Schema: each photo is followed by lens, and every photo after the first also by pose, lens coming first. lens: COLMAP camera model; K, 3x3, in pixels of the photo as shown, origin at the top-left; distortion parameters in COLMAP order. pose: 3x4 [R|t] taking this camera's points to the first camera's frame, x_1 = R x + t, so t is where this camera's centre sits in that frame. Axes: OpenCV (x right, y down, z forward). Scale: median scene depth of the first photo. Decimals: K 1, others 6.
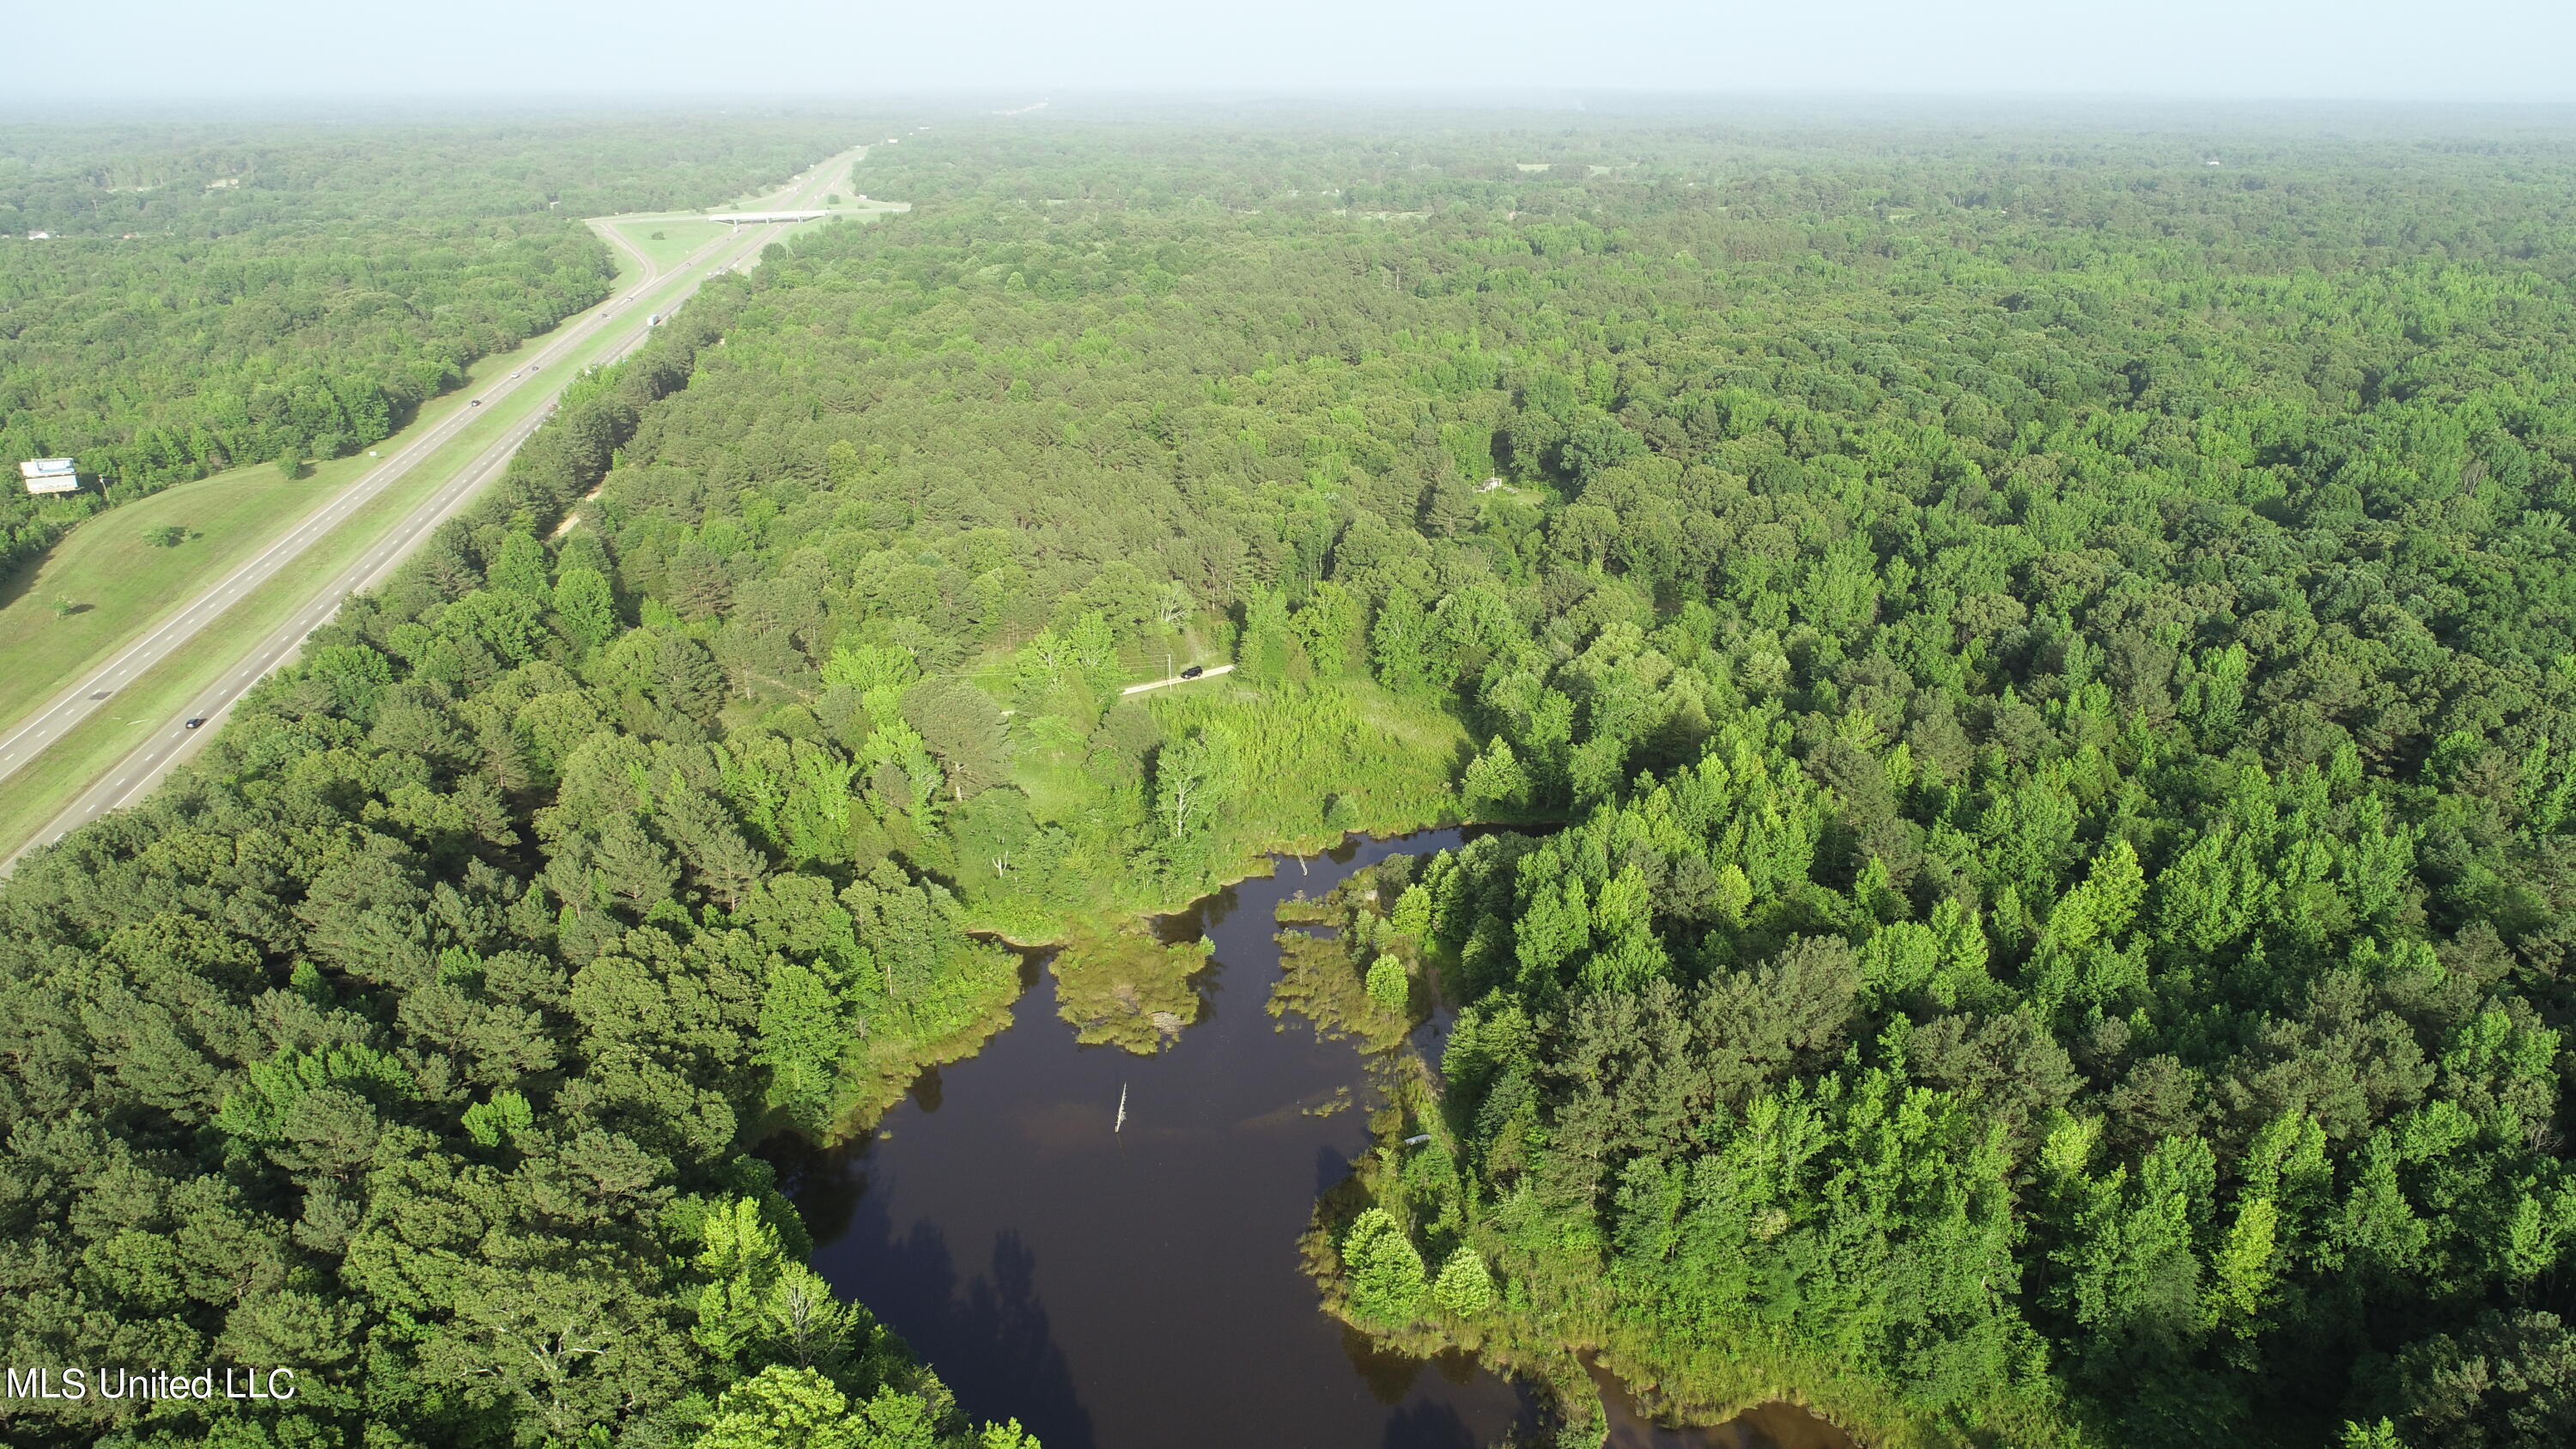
lens RADIAL K [[1715.6, 0, 1287.5], [0, 1715.6, 726.4], [0, 0, 1]] dist [-0.007172, -0.003572]
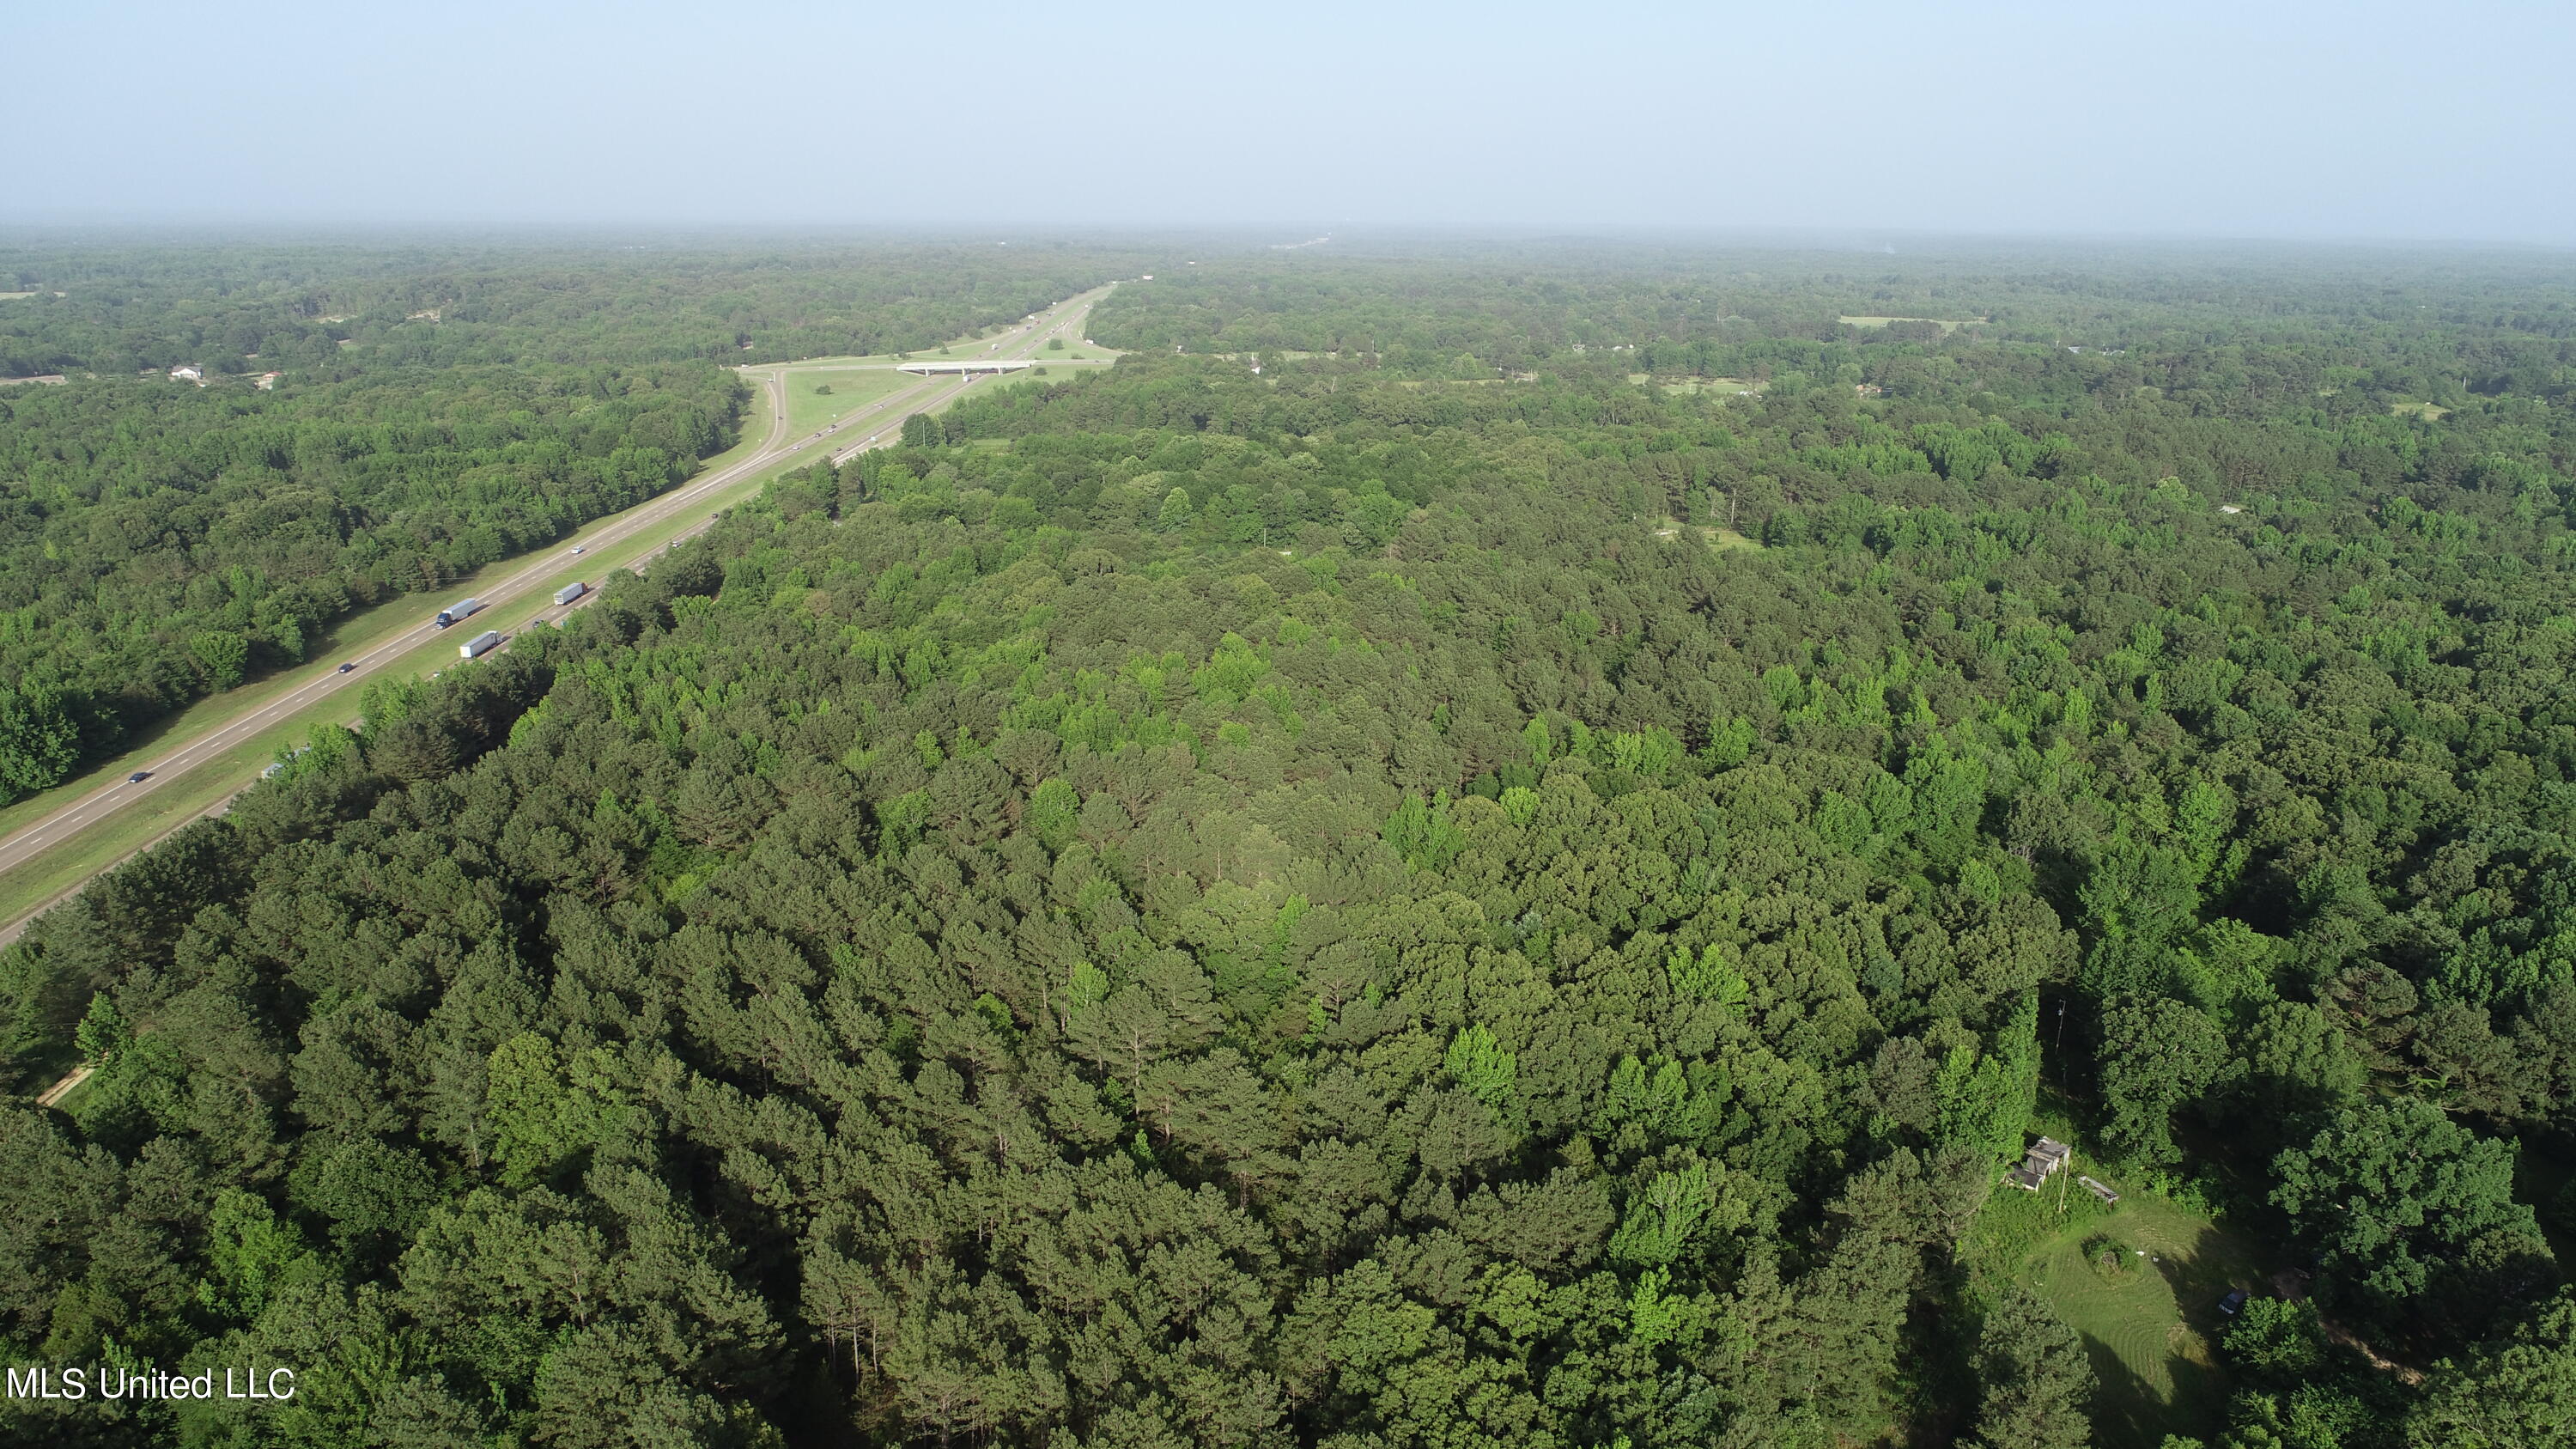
lens RADIAL K [[1715.6, 0, 1286.1], [0, 1715.6, 722.4], [0, 0, 1]] dist [-0.007172, -0.003572]
pose [[0.987228, 0.054332, -0.149766, -0.003112], [-0.065212, 0.995503, -0.068717, -0.066862], [0.145359, 0.077606, 0.986331, 0.175183]]
